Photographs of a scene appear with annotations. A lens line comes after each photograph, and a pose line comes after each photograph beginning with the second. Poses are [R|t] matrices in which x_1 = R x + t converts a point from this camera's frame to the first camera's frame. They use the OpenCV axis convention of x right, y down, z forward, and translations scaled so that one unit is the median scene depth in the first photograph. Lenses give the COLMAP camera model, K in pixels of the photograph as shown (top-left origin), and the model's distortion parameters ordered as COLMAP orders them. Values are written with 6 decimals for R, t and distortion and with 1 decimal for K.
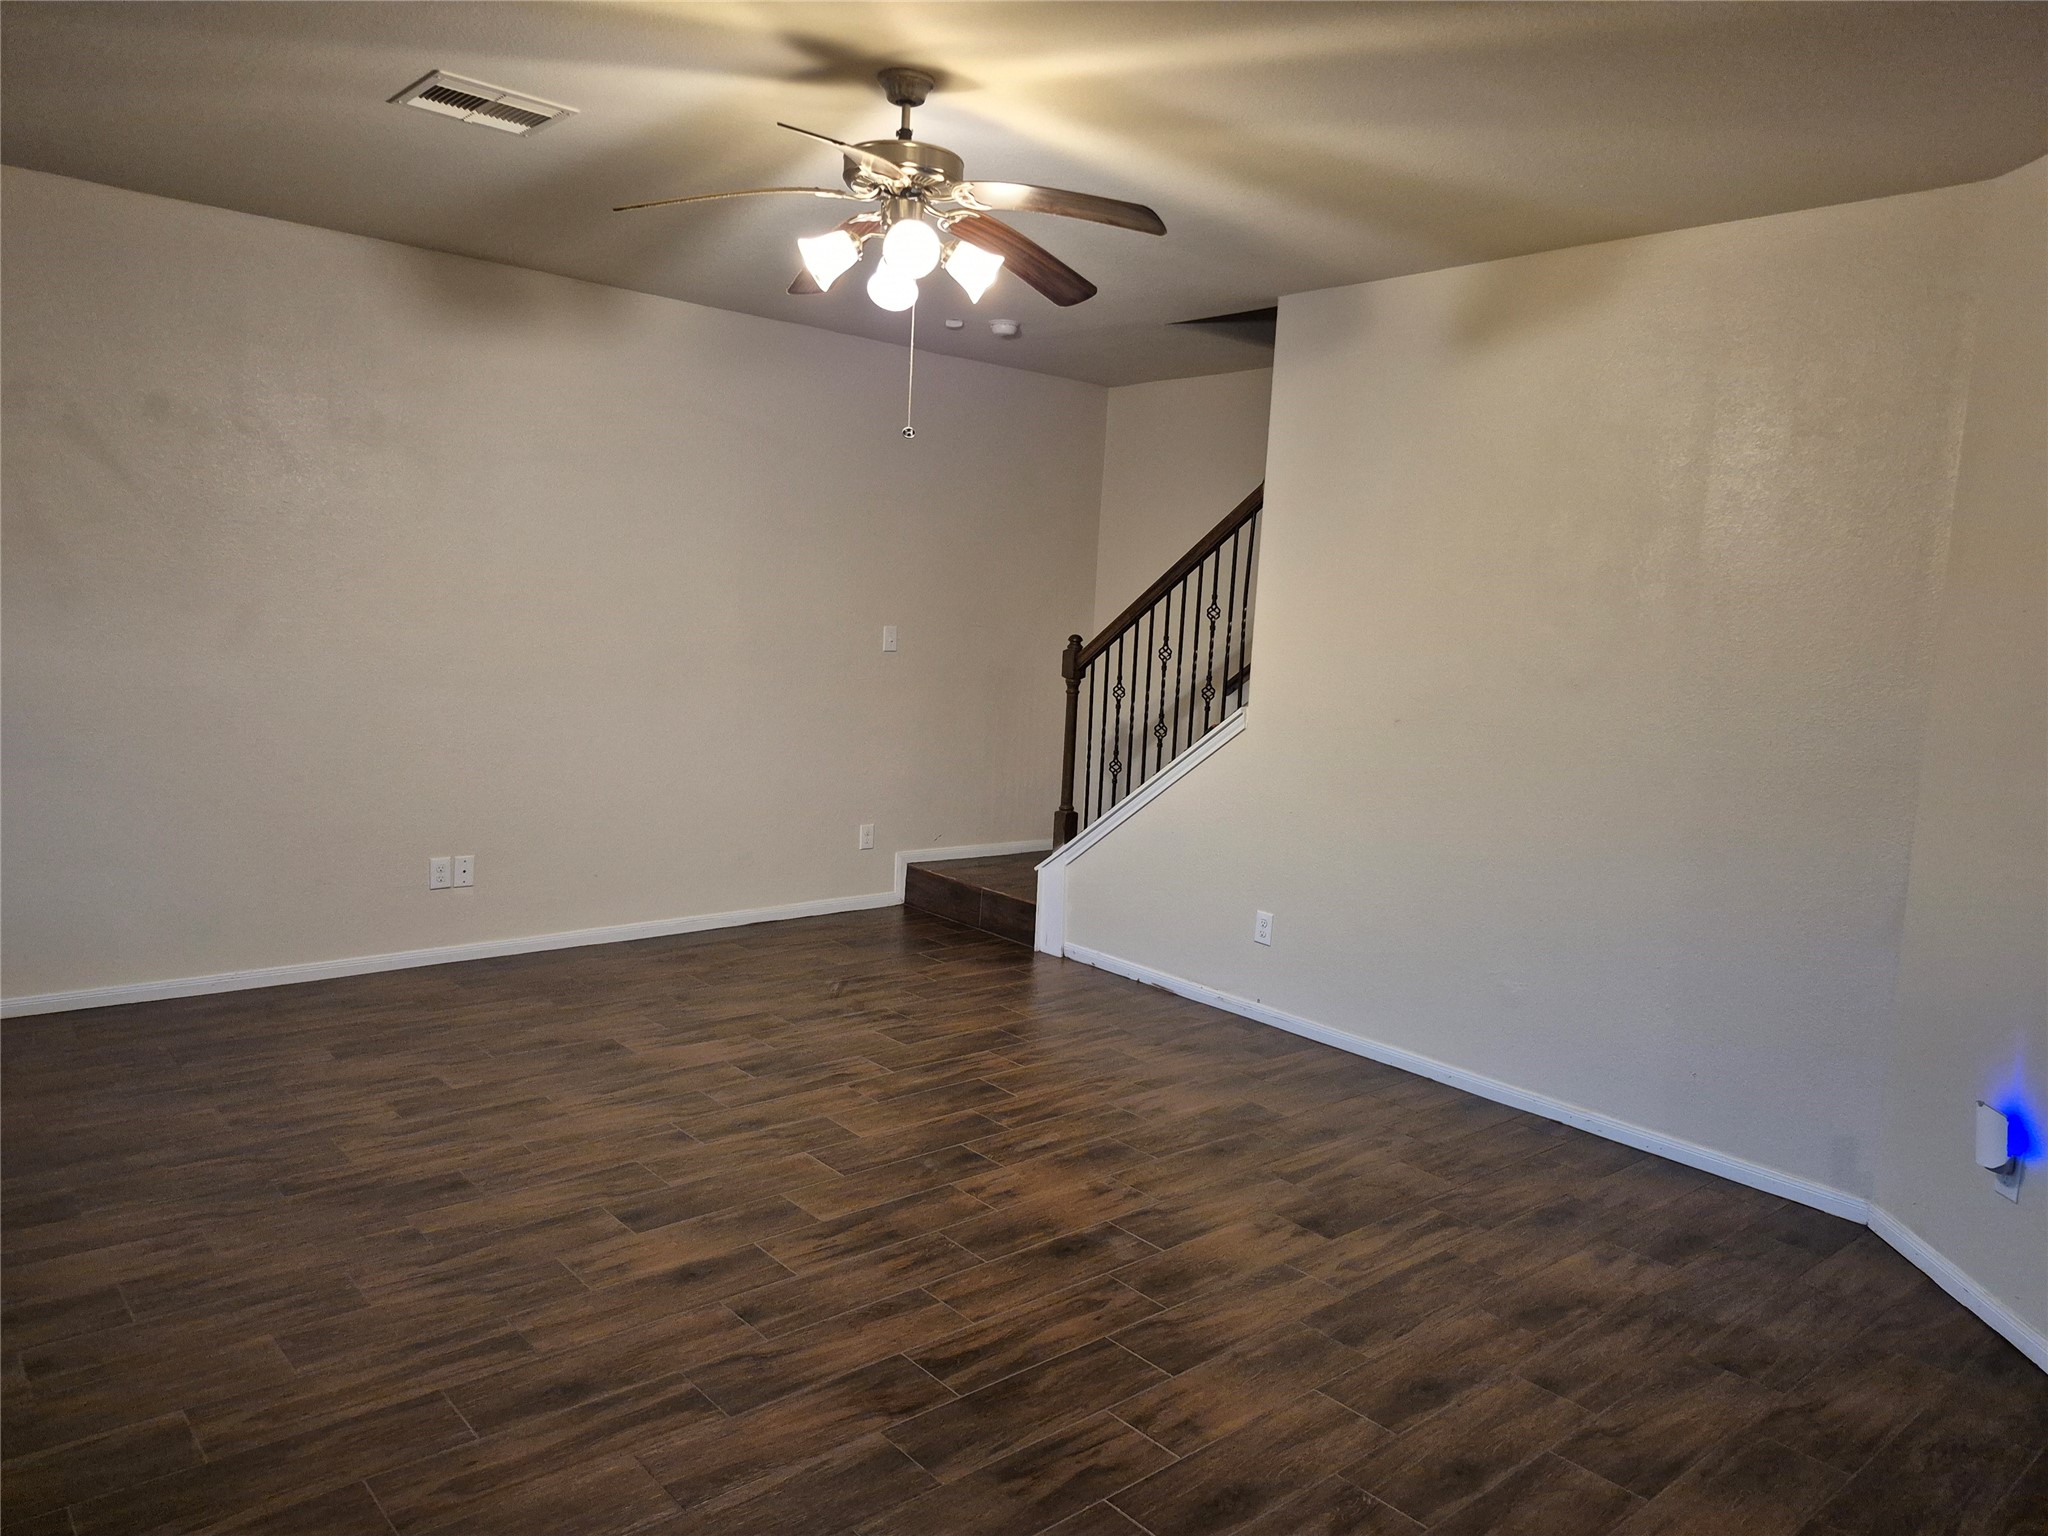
lens RADIAL K [[1423.7, 0, 1024.0], [0, 1423.7, 768.0], [0, 0, 1]] dist [0.066274, -0.072952]
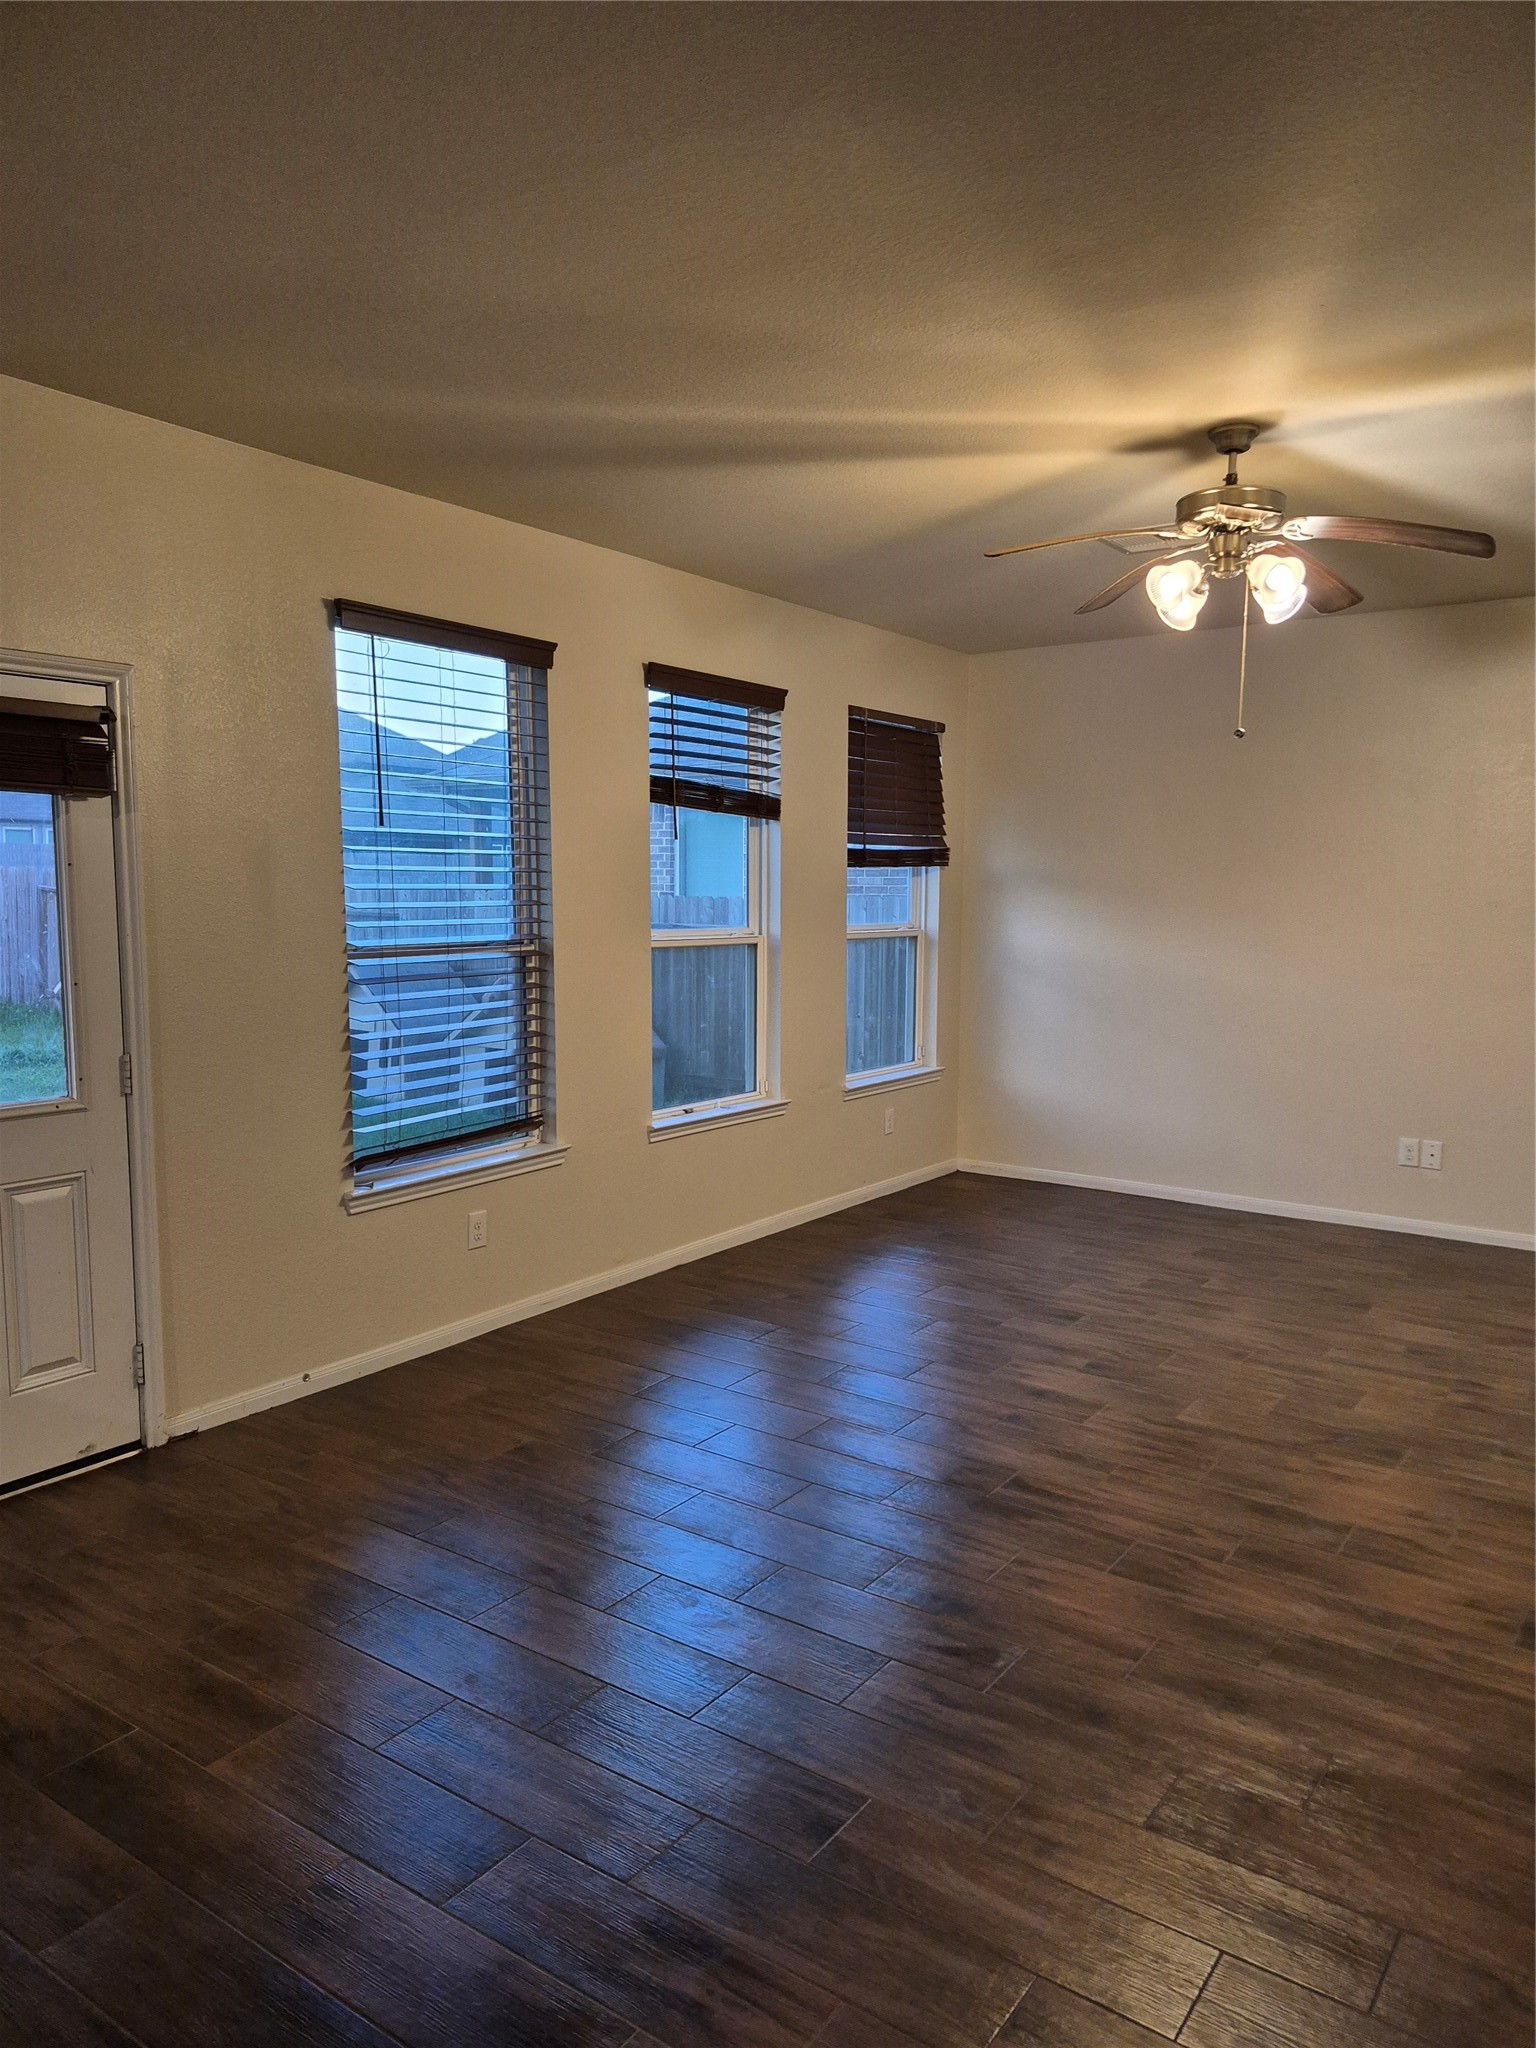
lens RADIAL K [[1423.7, 0, 768.0], [0, 1423.7, 1024.0], [0, 0, 1]] dist [0.066274, -0.072952]
pose [[0.247884, 0.050819, -0.967456, 0.878616], [-0.118996, 0.992659, 0.021653, 0.014102], [0.961454, 0.109756, 0.252111, 0.354371]]
